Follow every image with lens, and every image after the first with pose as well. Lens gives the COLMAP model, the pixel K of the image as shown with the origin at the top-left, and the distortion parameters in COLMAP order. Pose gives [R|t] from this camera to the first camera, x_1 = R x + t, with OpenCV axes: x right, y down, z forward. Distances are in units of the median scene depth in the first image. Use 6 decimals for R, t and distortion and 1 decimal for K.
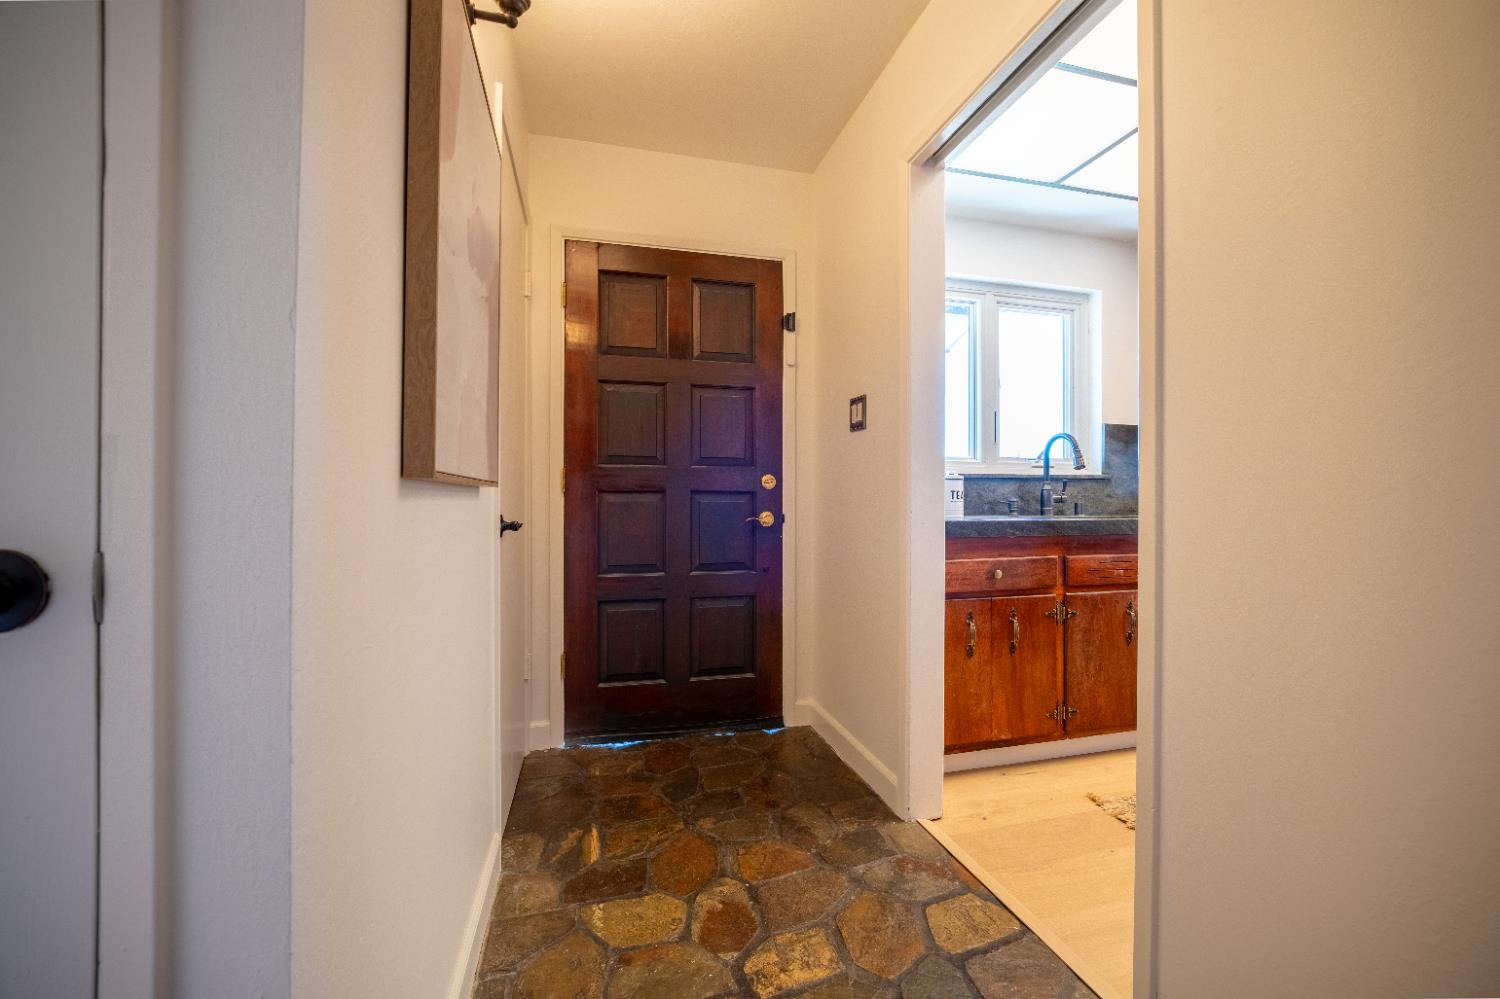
lens RADIAL K [[615.3, 0, 751.2], [0, 615.3, 494.7], [0, 0, 1]] dist [-0.022596, 0.006994]
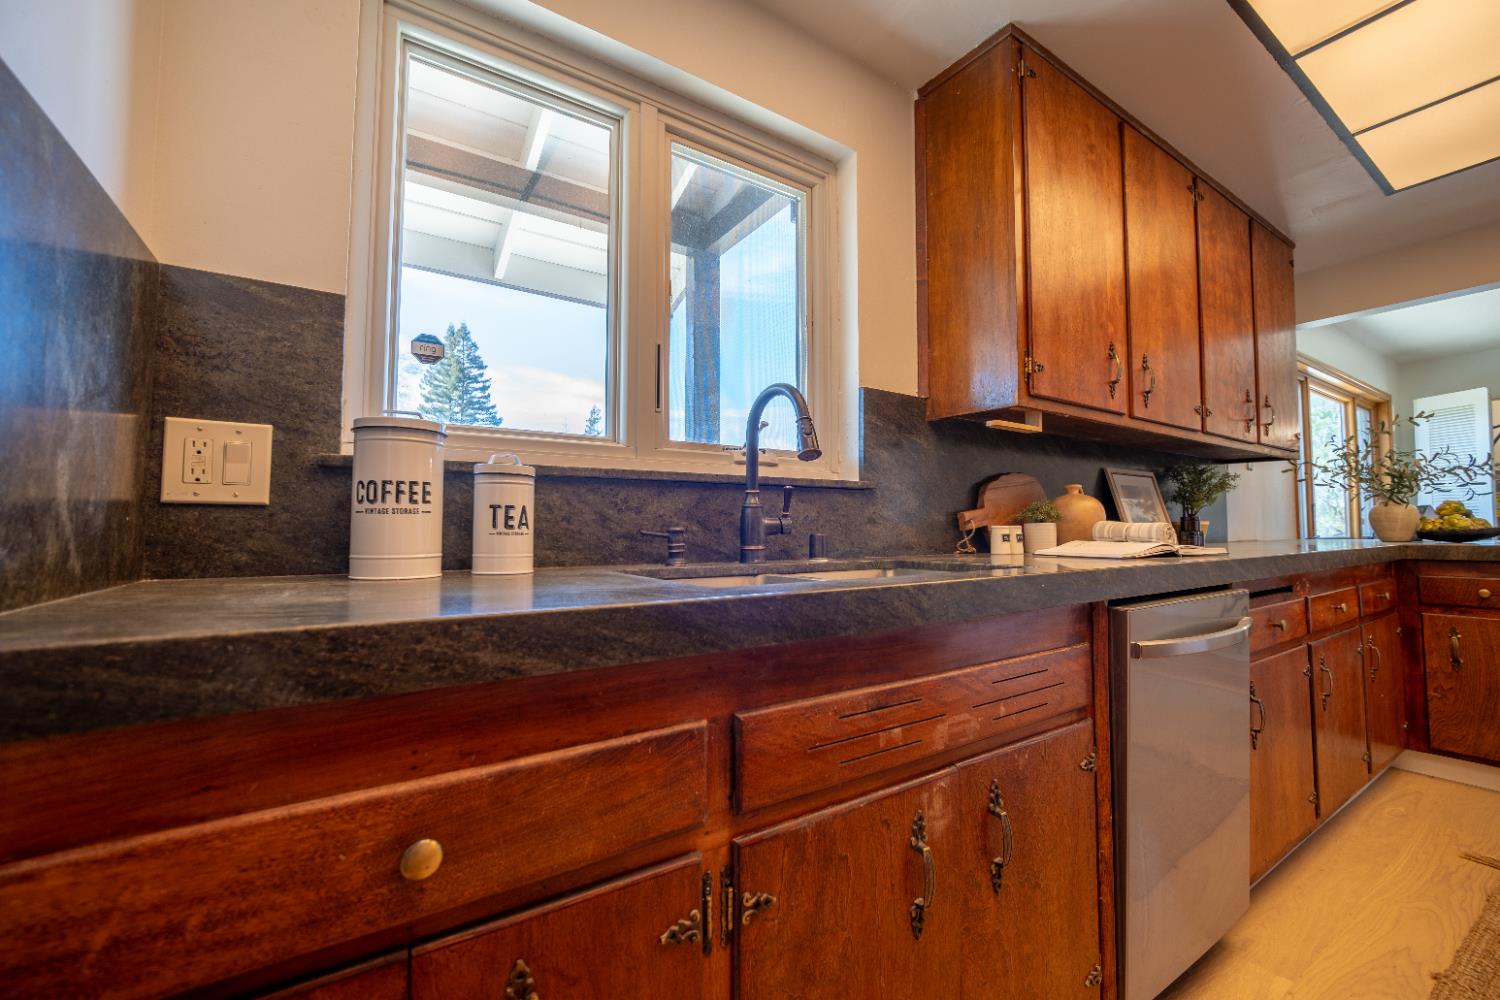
lens RADIAL K [[606.9, 0, 744.6], [0, 606.9, 496.6], [0, 0, 1]] dist [-0.024823, 0.006251]
pose [[0.951436, 0.013510, 0.307549, 0.334039], [-0.000726, 0.999132, -0.041644, 0.003216], [-0.307845, 0.039399, 0.950621, 0.557977]]
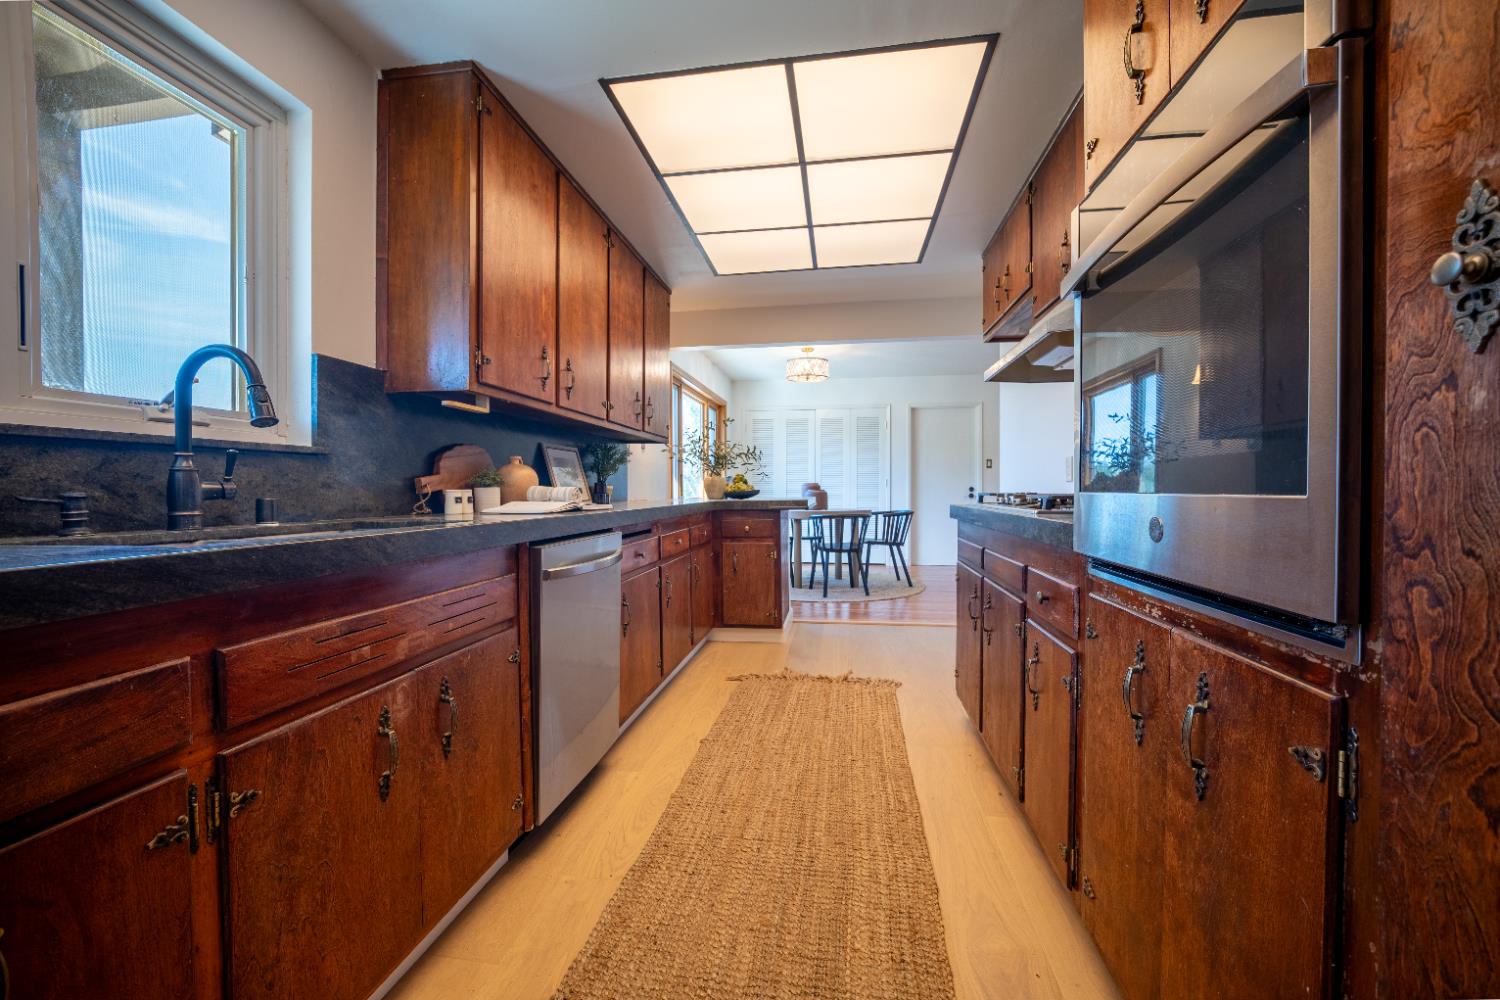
lens RADIAL K [[606.9, 0, 744.6], [0, 606.9, 496.6], [0, 0, 1]] dist [-0.024823, 0.006251]
pose [[0.403547, -0.014546, 0.914843, 0.251013], [-0.001670, 0.999860, 0.016635, 0.002816], [-0.914957, -0.008241, 0.403467, 0.453061]]
